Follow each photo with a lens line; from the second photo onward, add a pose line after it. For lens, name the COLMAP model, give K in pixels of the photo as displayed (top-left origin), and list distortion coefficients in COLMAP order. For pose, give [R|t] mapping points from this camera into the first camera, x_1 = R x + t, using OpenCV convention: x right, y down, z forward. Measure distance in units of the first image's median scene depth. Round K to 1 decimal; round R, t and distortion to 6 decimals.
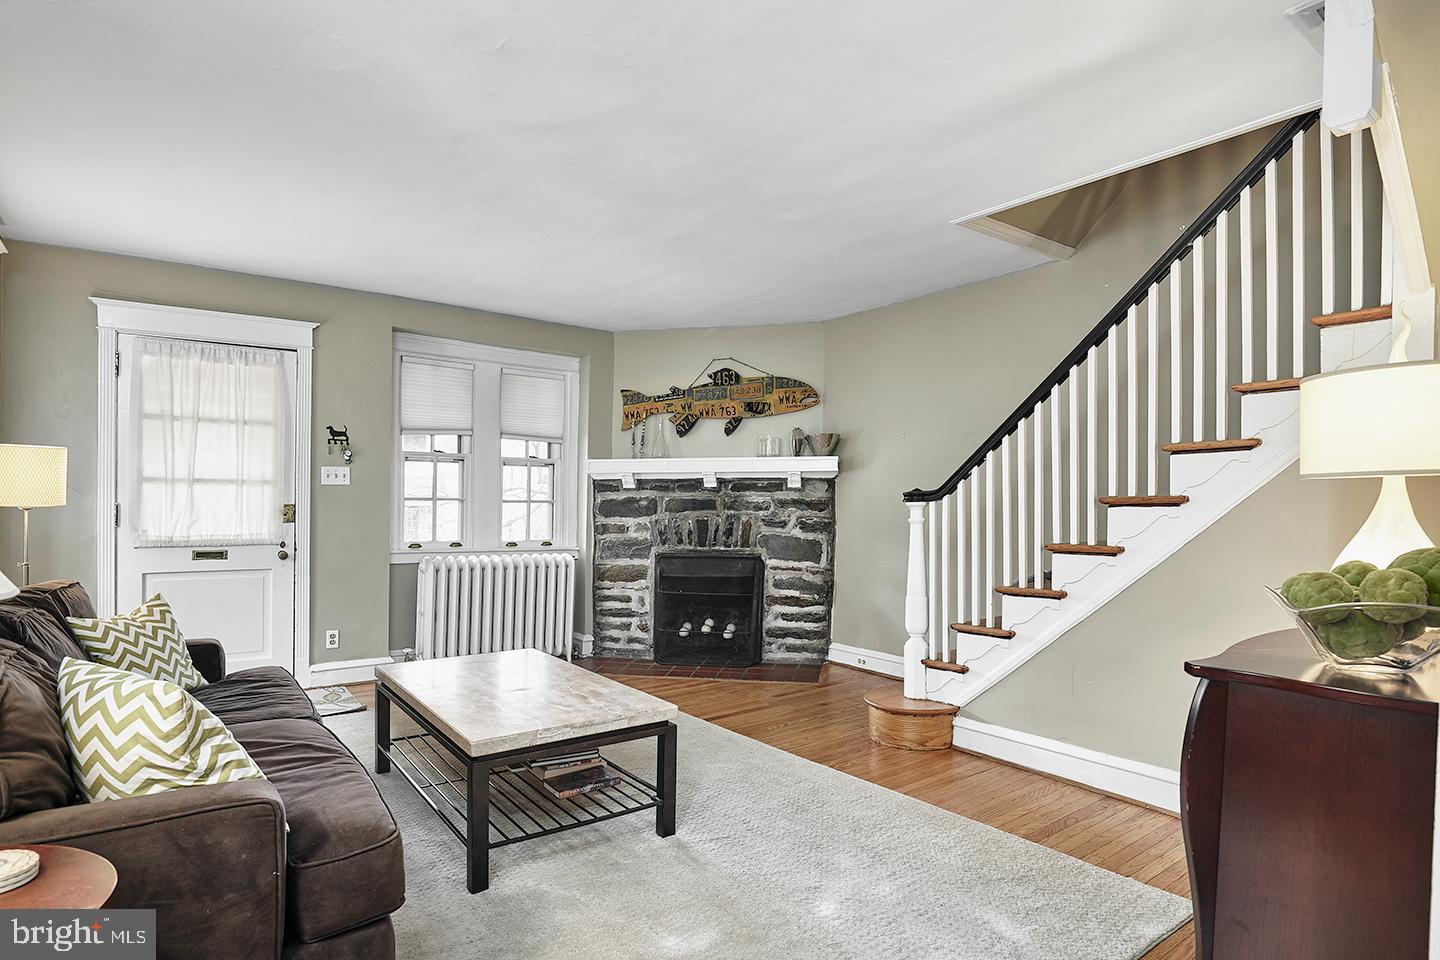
lens RADIAL K [[754.4, 0, 722.9], [0, 754.4, 495.6], [0, 0, 1]] dist [-0.005019, -0.000785]
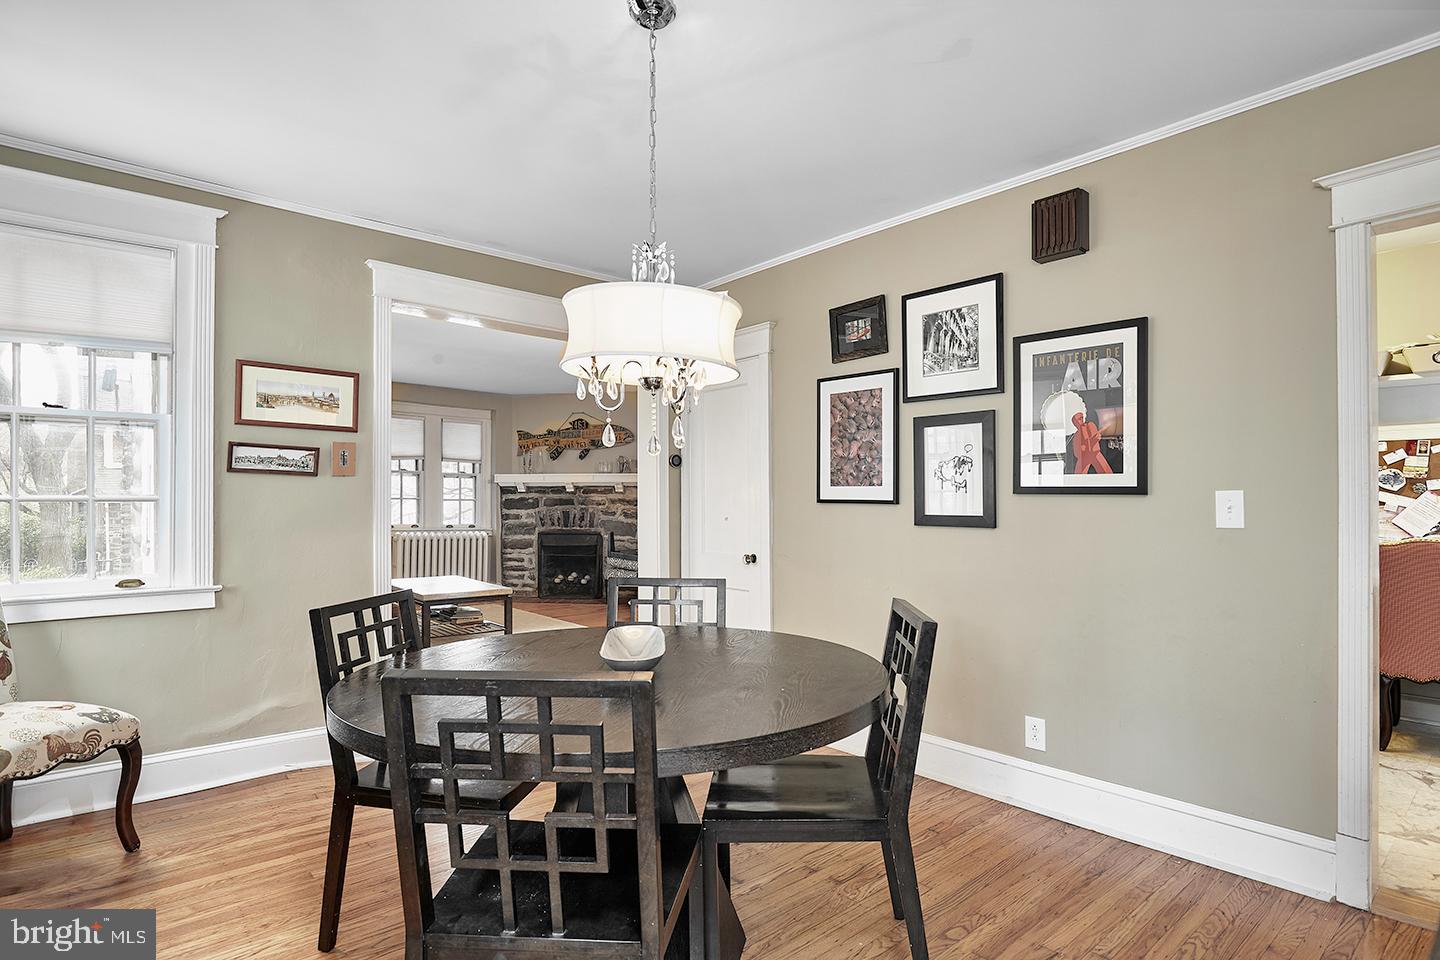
lens RADIAL K [[754.4, 0, 706.6], [0, 754.4, 512.9], [0, 0, 1]] dist [-0.005019, -0.000785]
pose [[0.999524, 0.000193, 0.030863, 0.228066], [-0.001077, 0.999589, 0.028637, -0.011210], [-0.030845, -0.028657, 0.999113, -0.652197]]
